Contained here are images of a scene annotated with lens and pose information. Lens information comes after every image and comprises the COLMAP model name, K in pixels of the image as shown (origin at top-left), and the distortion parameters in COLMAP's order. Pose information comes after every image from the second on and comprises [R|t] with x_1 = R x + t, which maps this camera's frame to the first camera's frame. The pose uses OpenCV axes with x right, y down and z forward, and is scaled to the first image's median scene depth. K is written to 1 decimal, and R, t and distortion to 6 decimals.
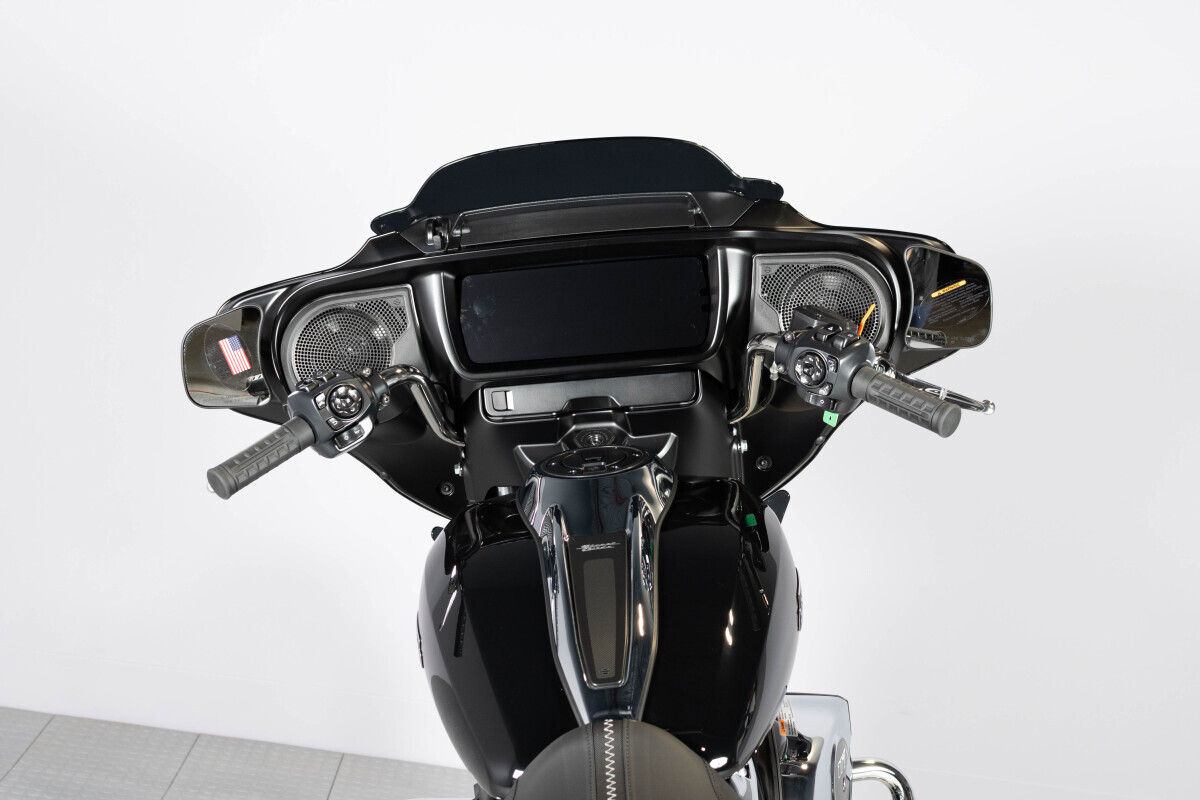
lens RADIAL K [[1809.0, 0, 600.0], [0, 1809.0, 400.0], [0, 0, 1]] dist [0.000114, 0.012764]
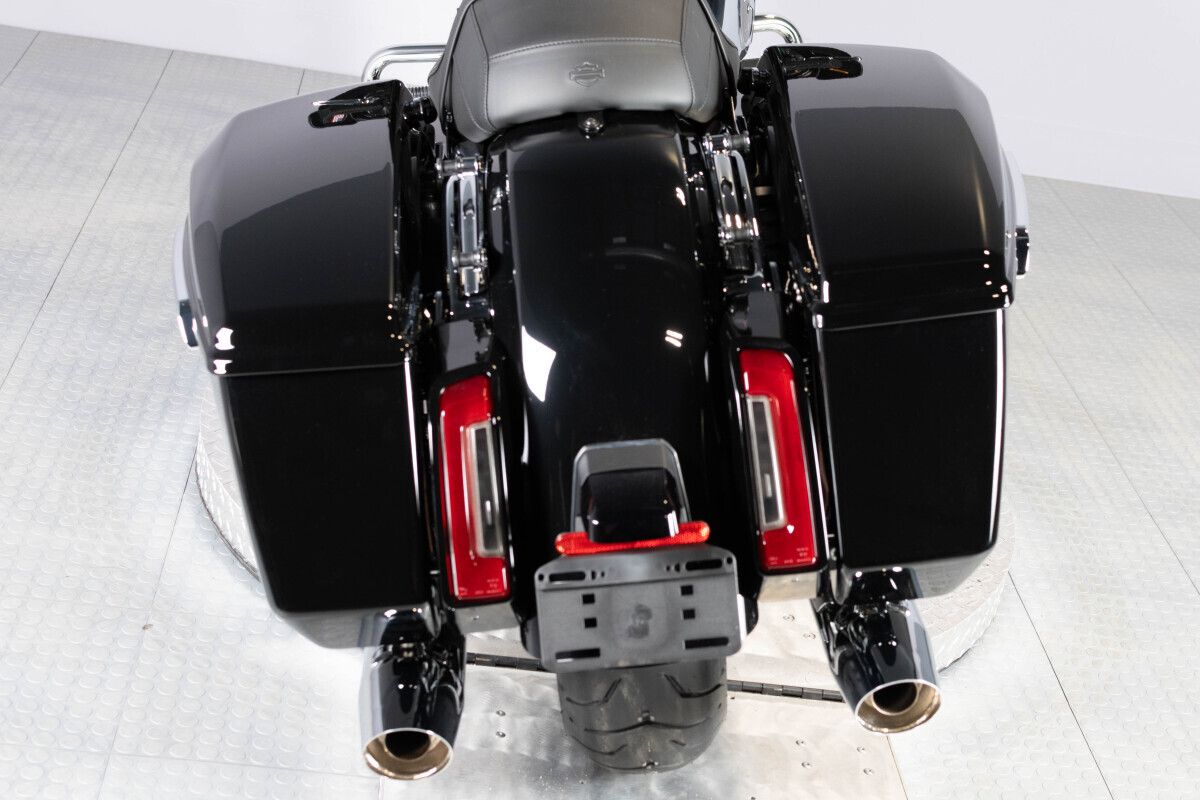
lens RADIAL K [[1929.4, 0, 642.3], [0, 1929.4, 368.3], [0, 0, 1]] dist [0.004712, -0.048993]
pose [[0.997297, -0.003912, 0.073375, -0.037603], [-0.015860, 0.963581, 0.266944, 0.088209], [-0.071747, -0.267386, 0.960915, -0.354498]]
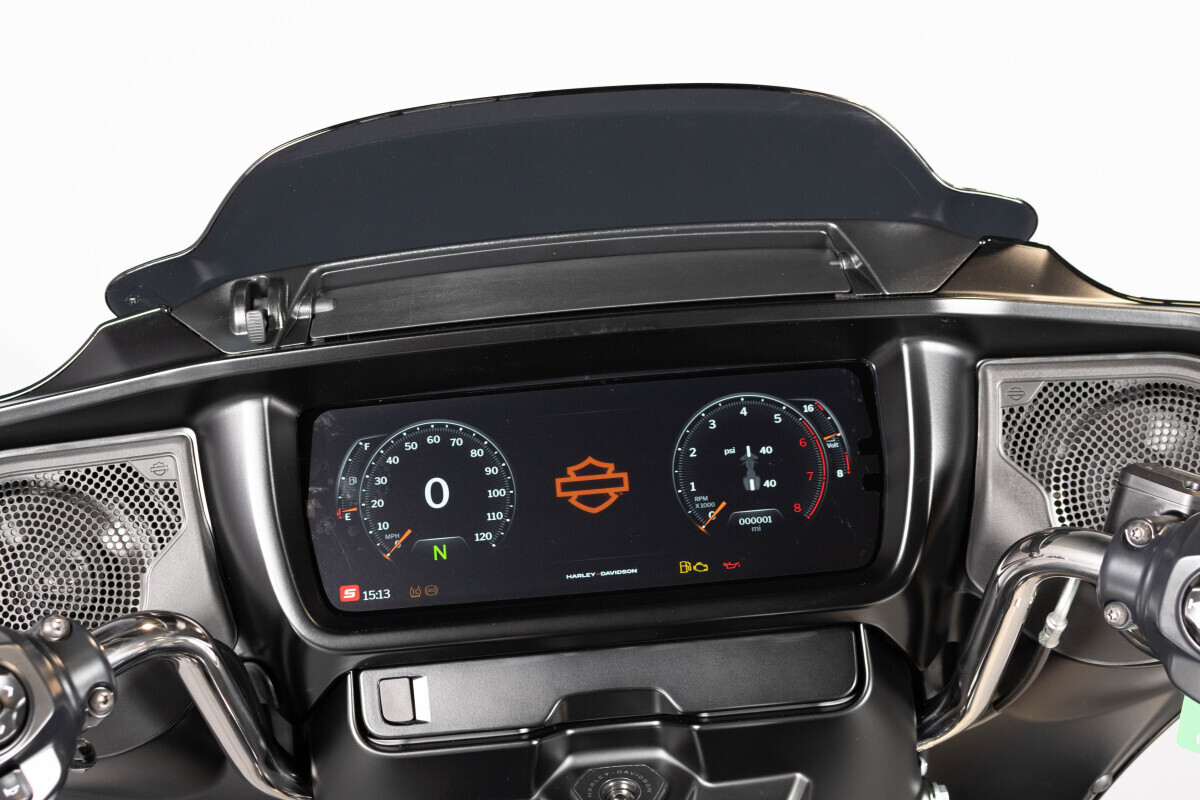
lens RADIAL K [[1809.0, 0, 600.0], [0, 1809.0, 400.0], [0, 0, 1]] dist [0.000114, 0.012764]
pose [[0.997660, 0.004661, 0.068213, -0.037448], [0.006213, 0.987365, -0.158340, -0.001661], [-0.068089, 0.158393, 0.985026, 0.570834]]
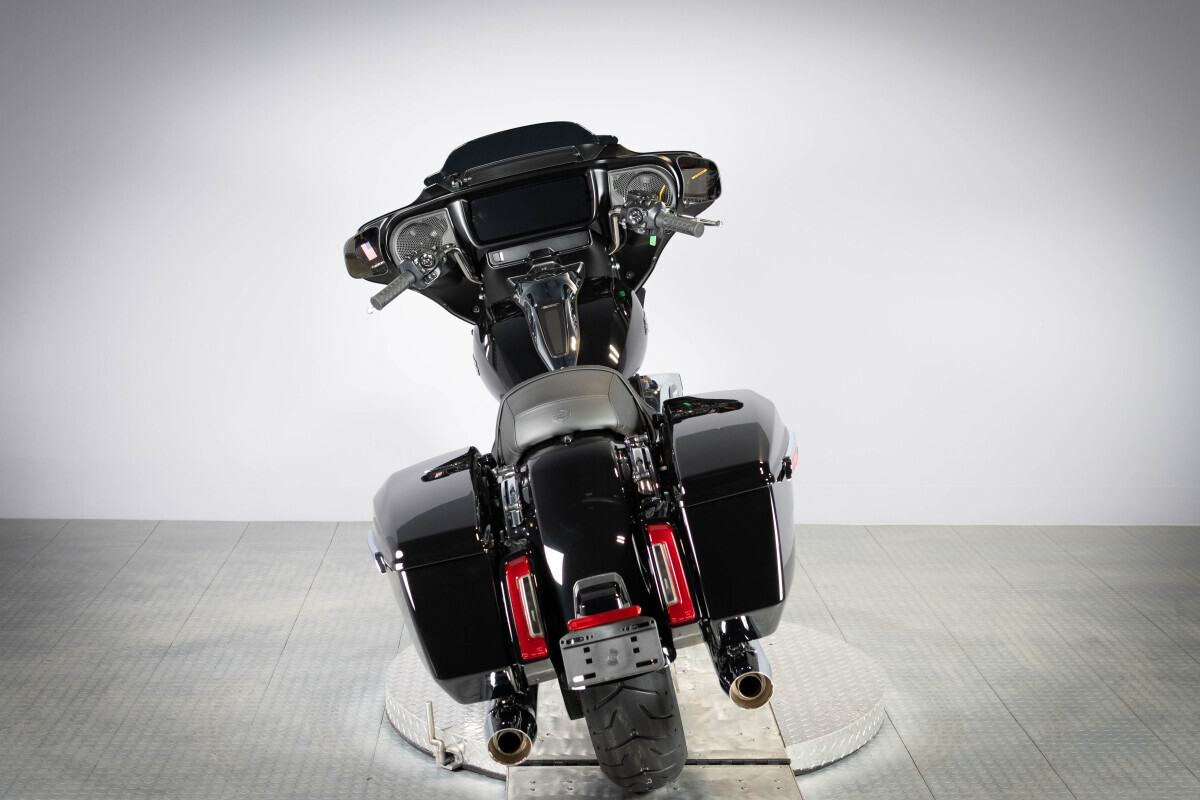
lens RADIAL K [[1809.0, 0, 600.0], [0, 1809.0, 400.0], [0, 0, 1]] dist [0.000114, 0.012764]
pose [[0.990855, -0.134461, 0.011251, 0.016853], [0.134460, 0.990919, 0.000834, 0.178111], [-0.011261, 0.000687, 0.999936, -1.087945]]
